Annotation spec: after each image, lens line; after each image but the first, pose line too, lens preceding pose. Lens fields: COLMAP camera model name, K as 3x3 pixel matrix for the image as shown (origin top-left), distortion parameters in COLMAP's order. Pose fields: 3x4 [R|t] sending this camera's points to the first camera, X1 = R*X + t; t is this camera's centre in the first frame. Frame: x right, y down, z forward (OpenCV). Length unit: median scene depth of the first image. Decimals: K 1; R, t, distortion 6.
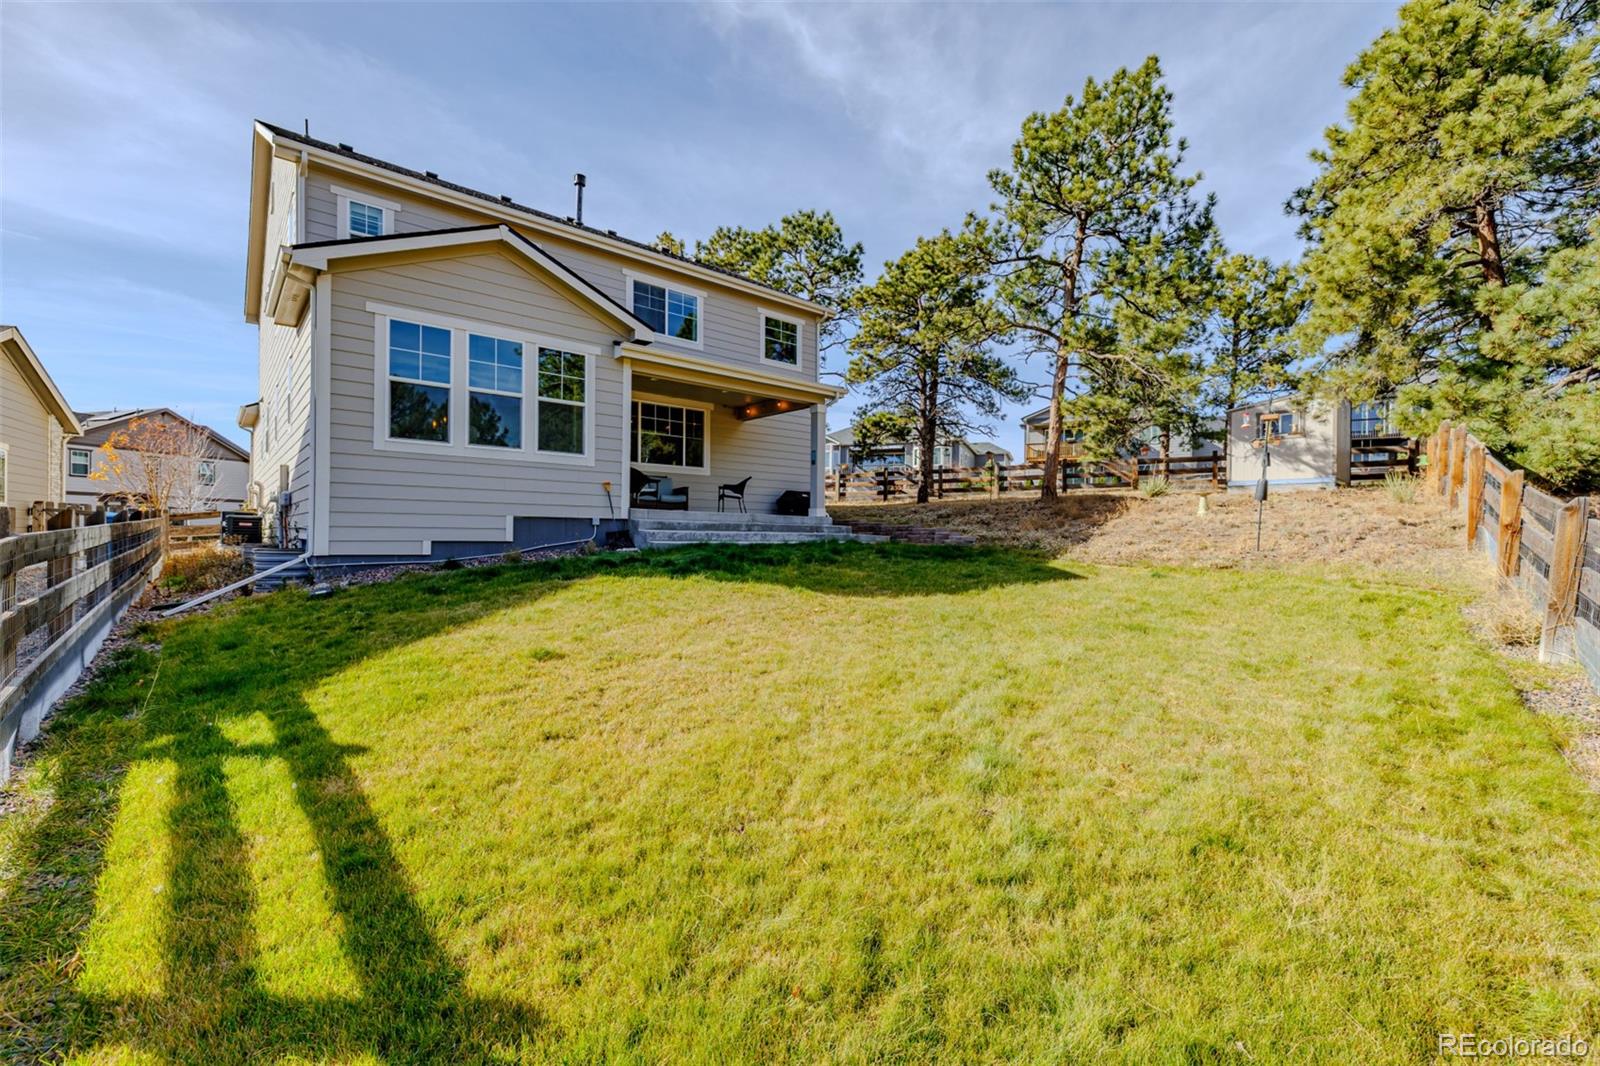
lens RADIAL K [[664.2, 0, 800.0], [0, 664.2, 533.0], [0, 0, 1]] dist [-0.000758, 0.000404]
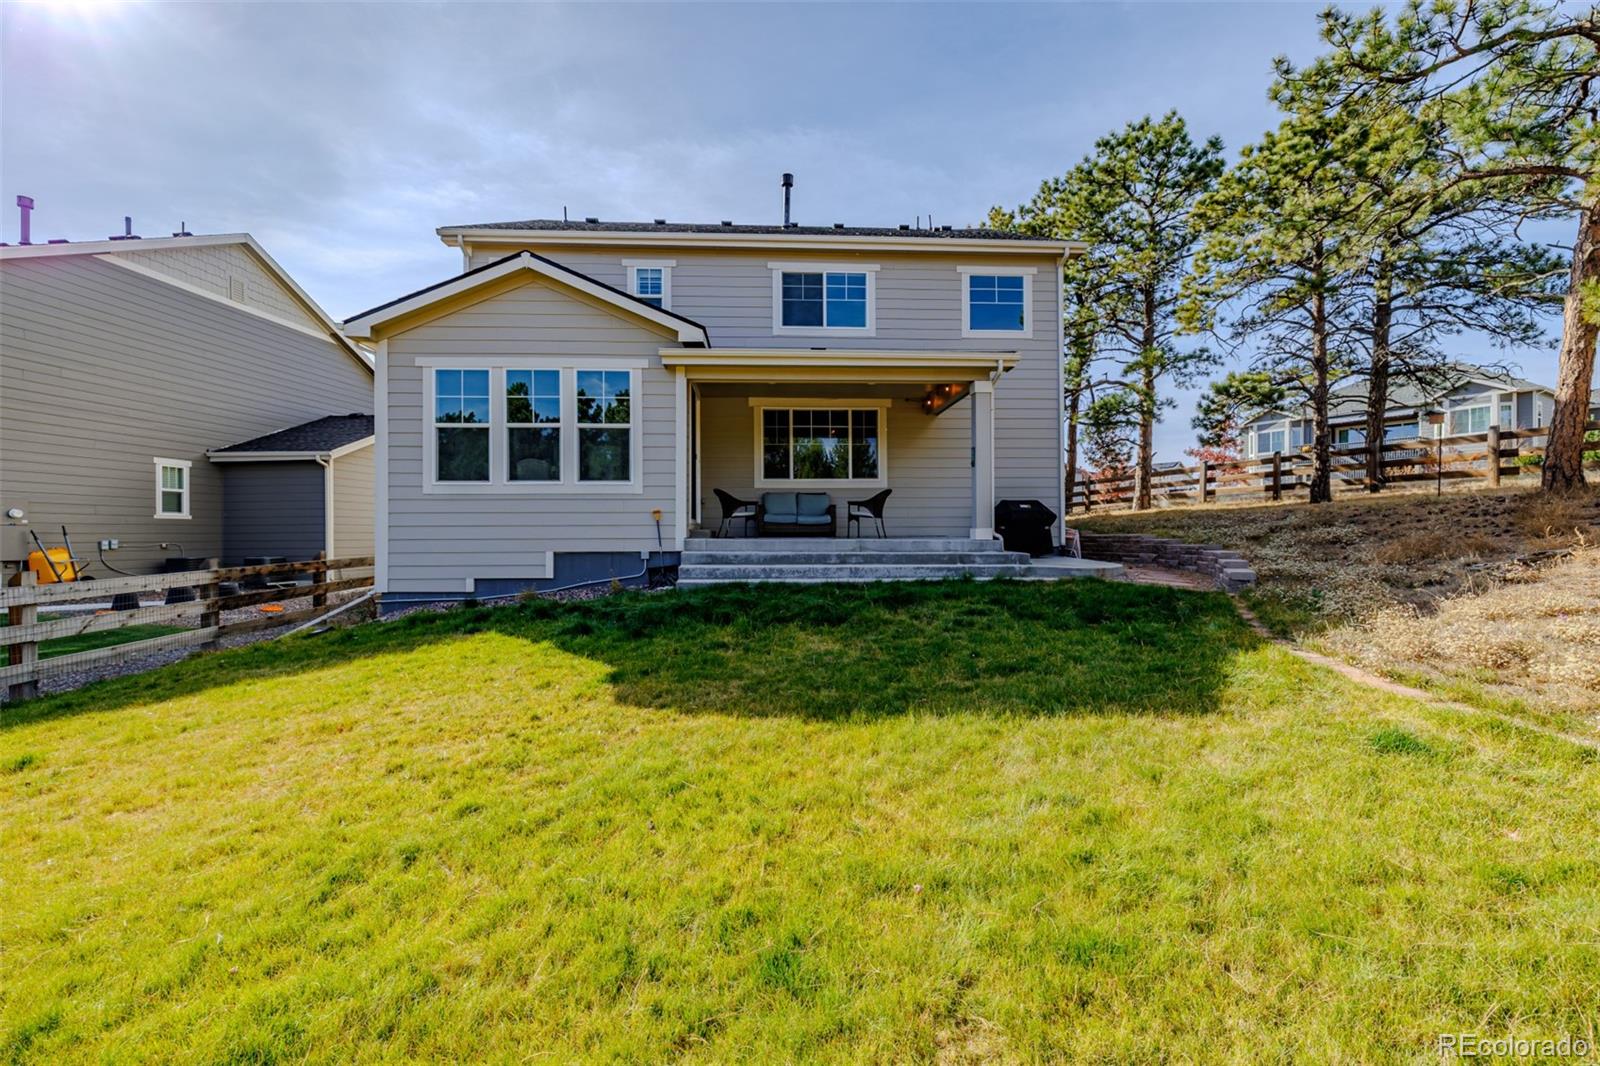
lens RADIAL K [[664.2, 0, 800.0], [0, 664.2, 533.0], [0, 0, 1]] dist [-0.000758, 0.000404]
pose [[0.793404, -0.013965, -0.608535, 0.289989], [0.011474, 0.999902, -0.007987, -0.027378], [0.608588, -0.000646, 0.793486, 0.305628]]
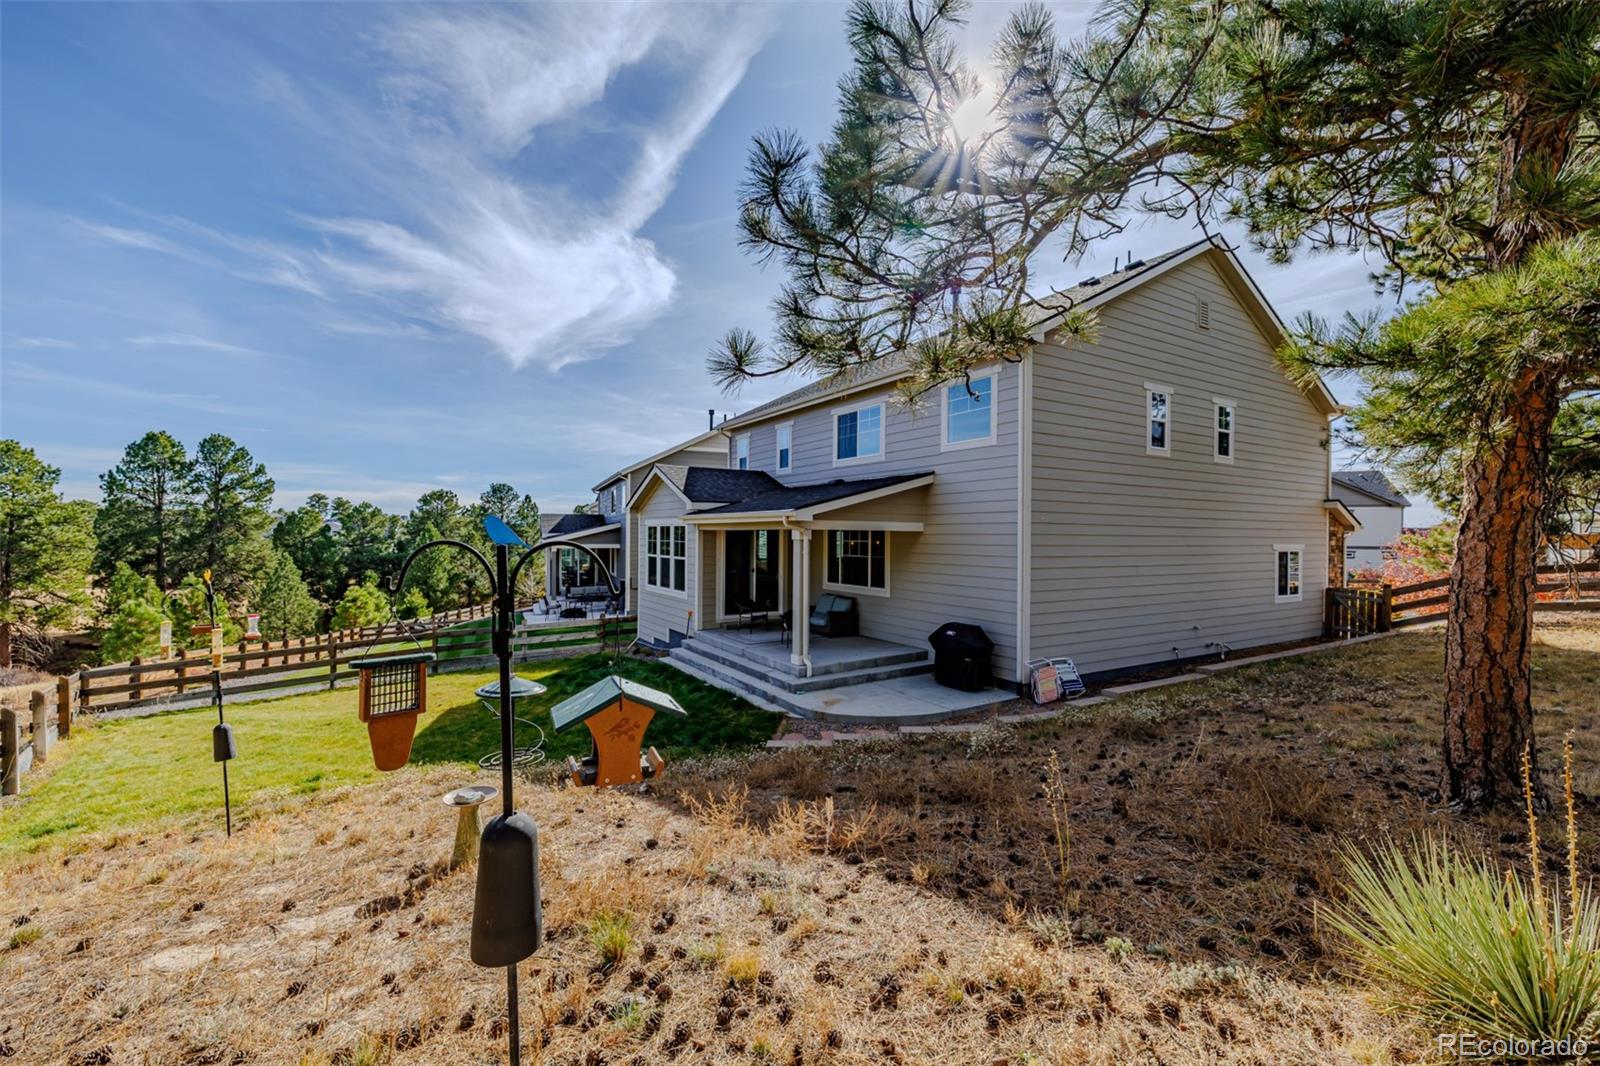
lens RADIAL K [[664.2, 0, 800.0], [0, 664.2, 533.0], [0, 0, 1]] dist [-0.000758, 0.000404]
pose [[-0.145573, -0.016593, -0.989208, 0.797623], [-0.003319, 0.999862, -0.016283, -0.165254], [0.989342, 0.000913, -0.145608, 1.057397]]
